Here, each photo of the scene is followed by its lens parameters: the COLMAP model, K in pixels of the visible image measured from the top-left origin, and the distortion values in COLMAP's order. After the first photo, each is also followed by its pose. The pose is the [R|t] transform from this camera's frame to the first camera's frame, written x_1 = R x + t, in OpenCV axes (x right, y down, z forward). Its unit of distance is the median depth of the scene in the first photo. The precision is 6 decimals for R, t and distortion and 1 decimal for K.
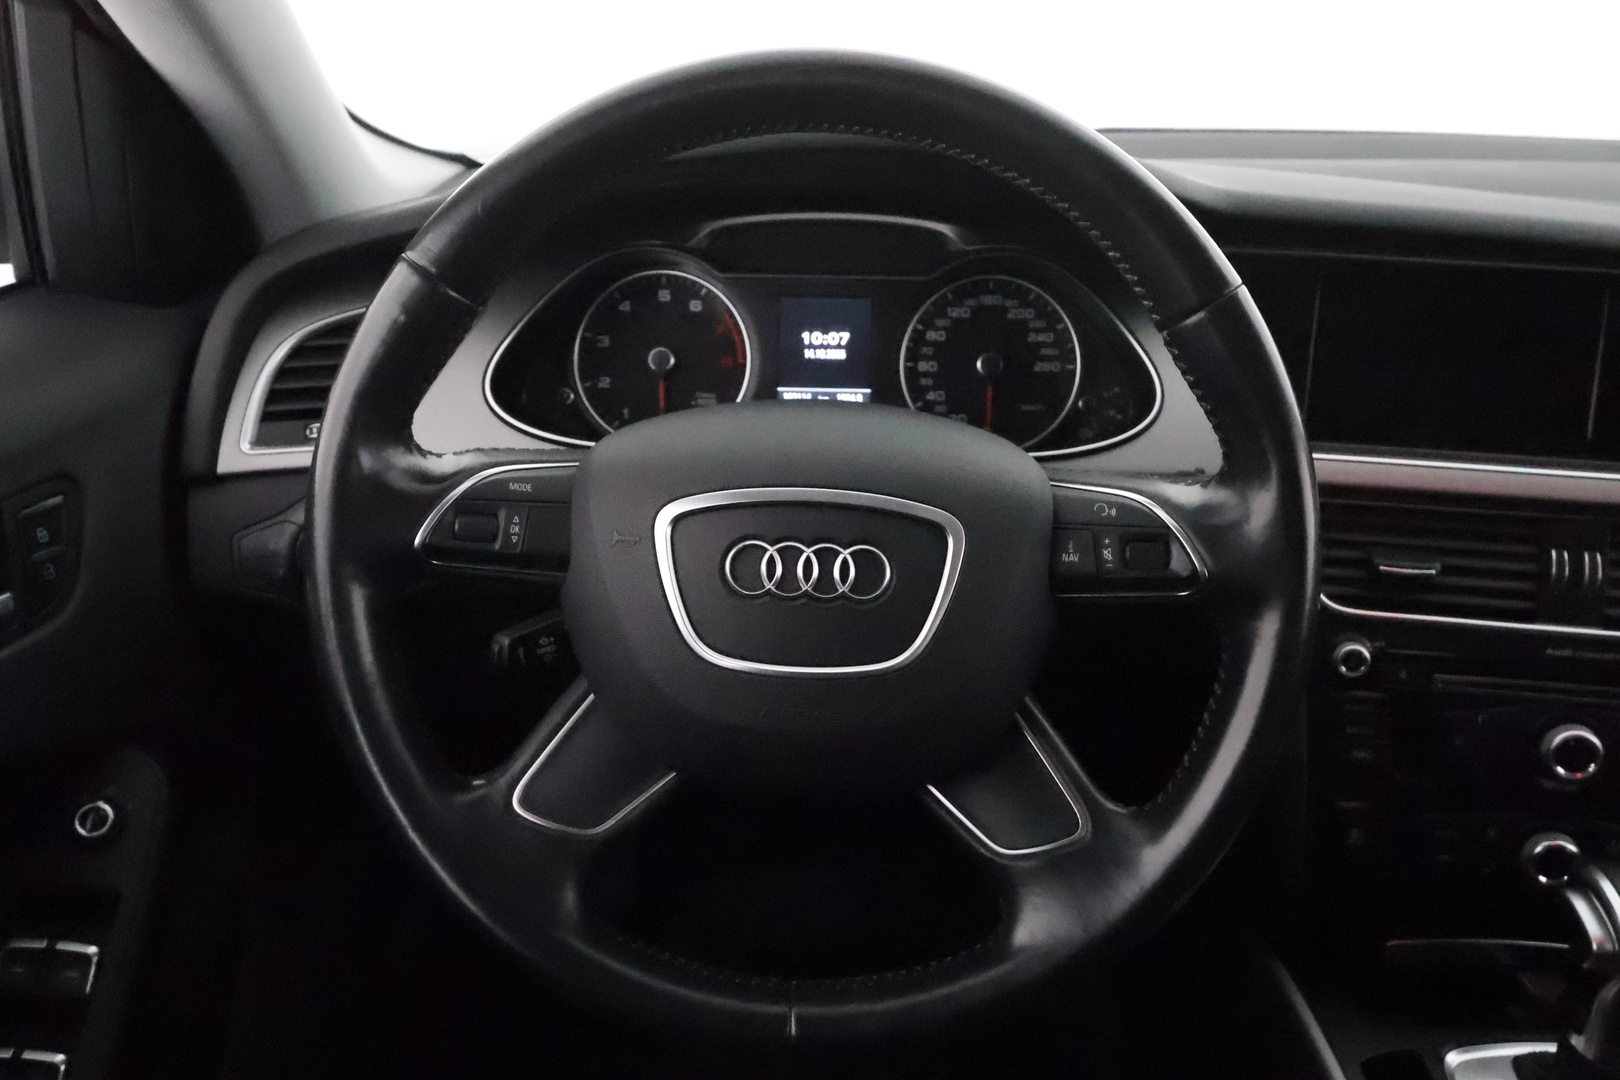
lens RADIAL K [[1279.1, 0, 816.6], [0, 1279.1, 541.2], [0, 0, 1]] dist [0.004265, 0.004515]
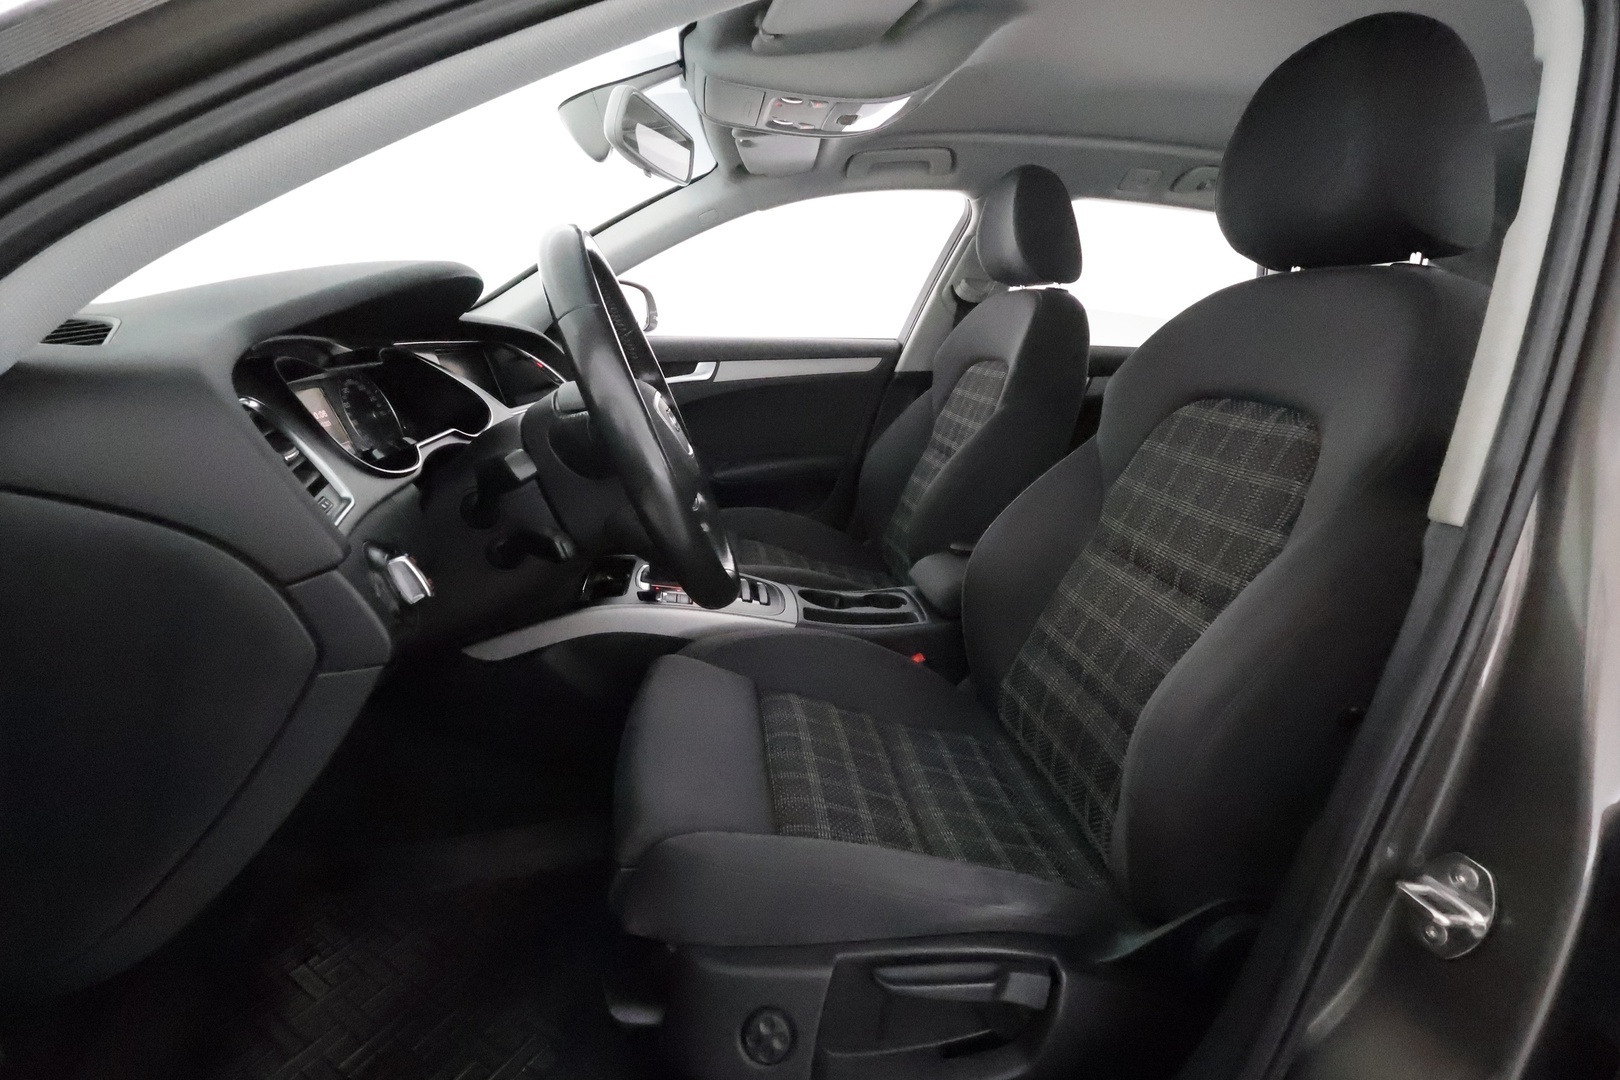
lens RADIAL K [[752.3, 0, 821.5], [0, 752.3, 546.2], [0, 0, 1]] dist [-0.009237, 0.000012]
pose [[-0.204490, -0.289408, 0.935108, -1.246486], [0.362304, 0.865074, 0.346962, -0.144867], [-0.909351, 0.409743, -0.072045, 0.725360]]
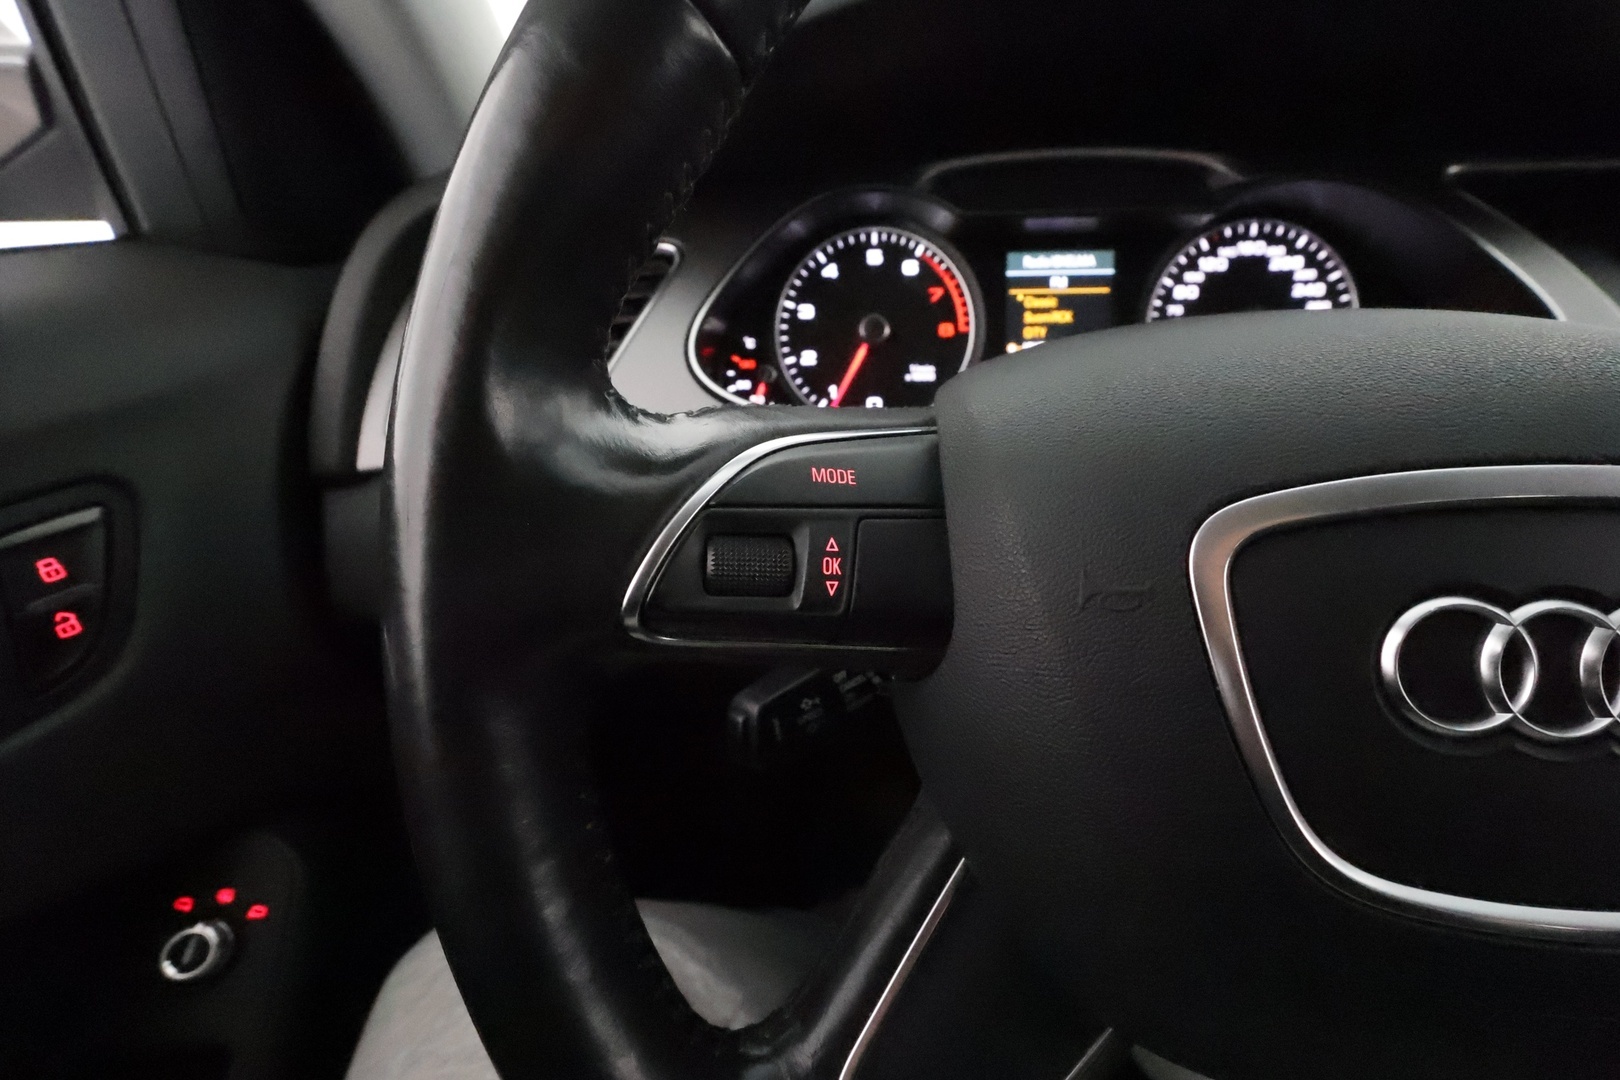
lens RADIAL K [[752.3, 0, 810.1], [0, 752.3, 536.2], [0, 0, 1]] dist [-0.009237, 0.000012]
pose [[0.999208, -0.023077, -0.032405, -0.189175], [0.024417, 0.998837, 0.041585, -0.025933], [0.031408, -0.042343, 0.998609, 0.583972]]
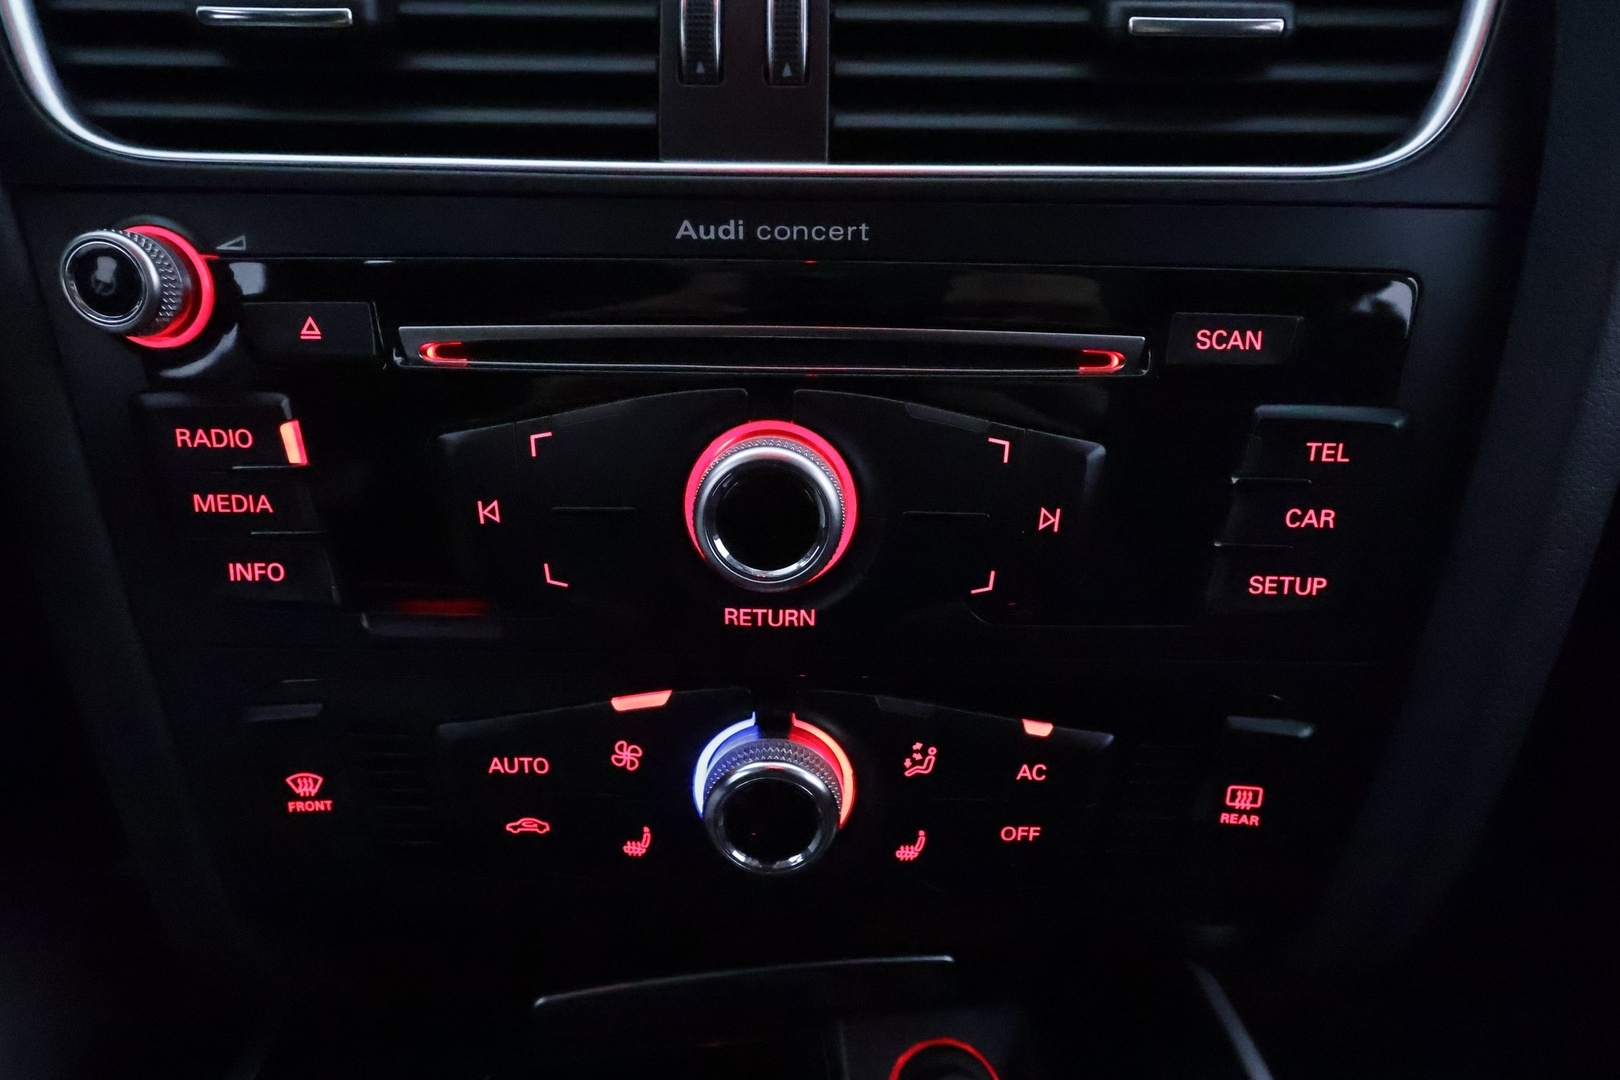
lens RADIAL K [[847.8, 0, 820.3], [0, 847.8, 546.1], [0, 0, 1]] dist [0.002737, -0.001653]
pose [[0.985842, -0.063202, 0.155309, 0.592188], [0.061902, 0.997995, 0.013195, 0.179686], [-0.155832, -0.003395, 0.987778, 0.798070]]
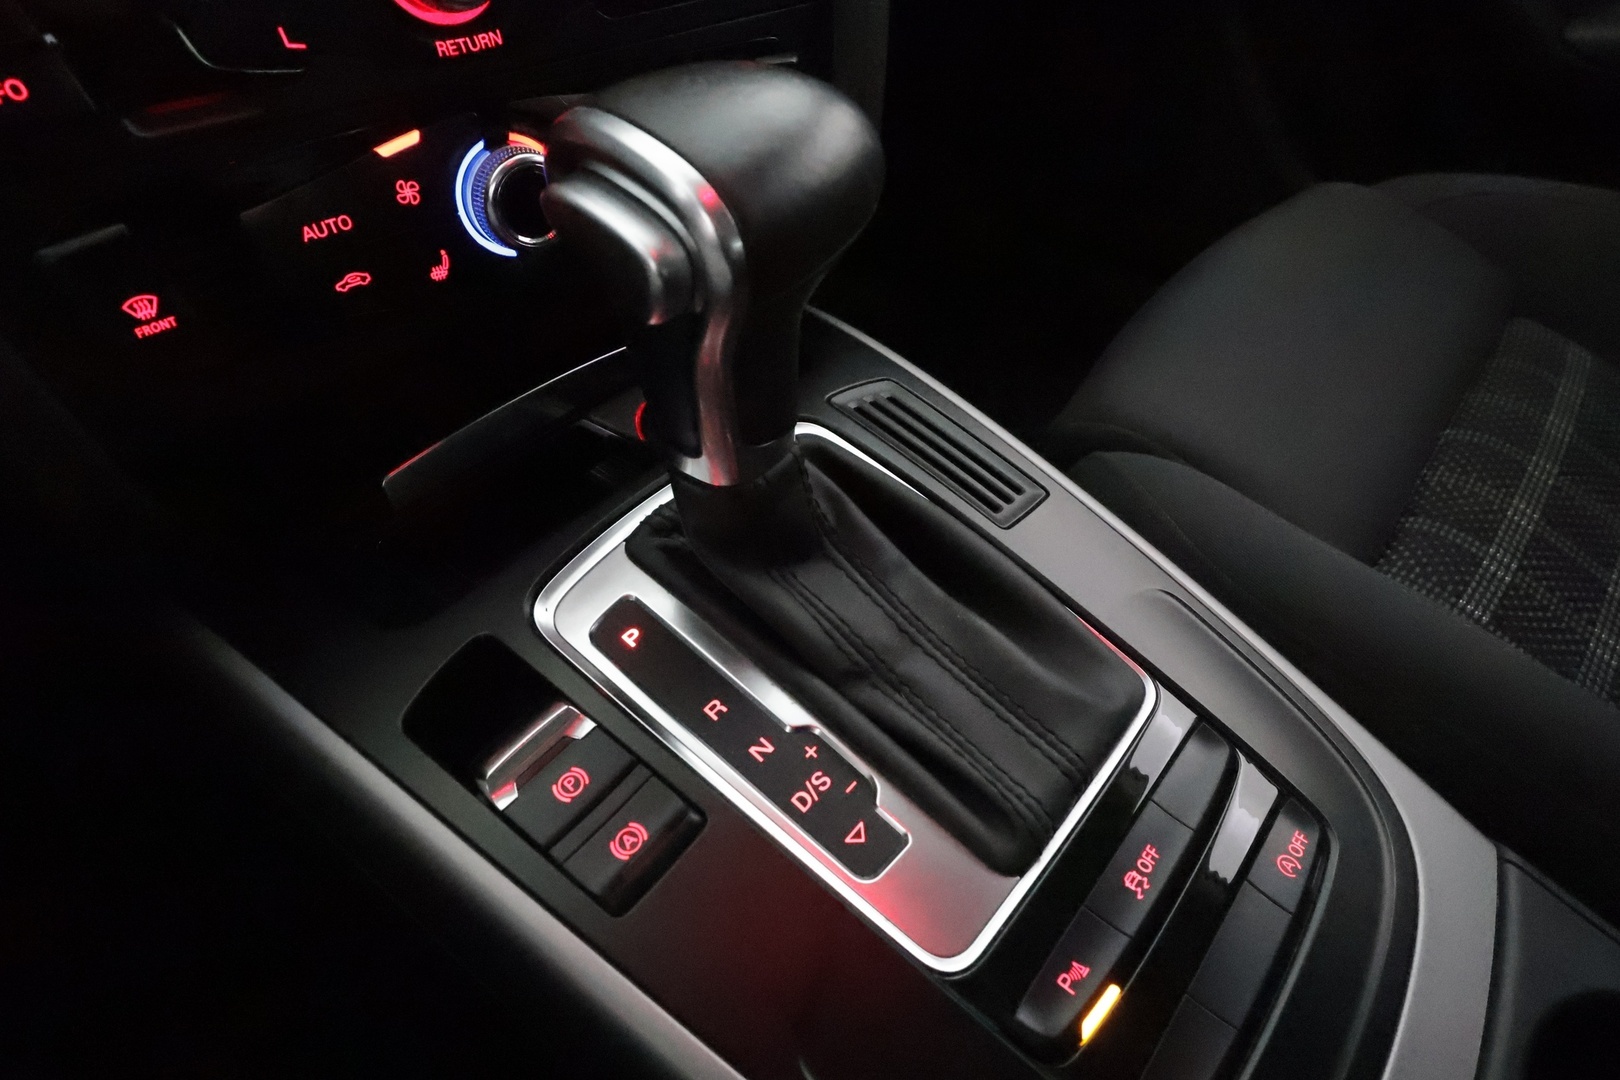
lens RADIAL K [[847.8, 0, 799.1], [0, 847.8, 536.5], [0, 0, 1]] dist [0.002737, -0.001653]
pose [[0.624026, -0.554691, 0.550371, 0.394701], [0.319379, 0.823873, 0.468219, 0.251543], [-0.713154, -0.116404, 0.691276, 0.696816]]
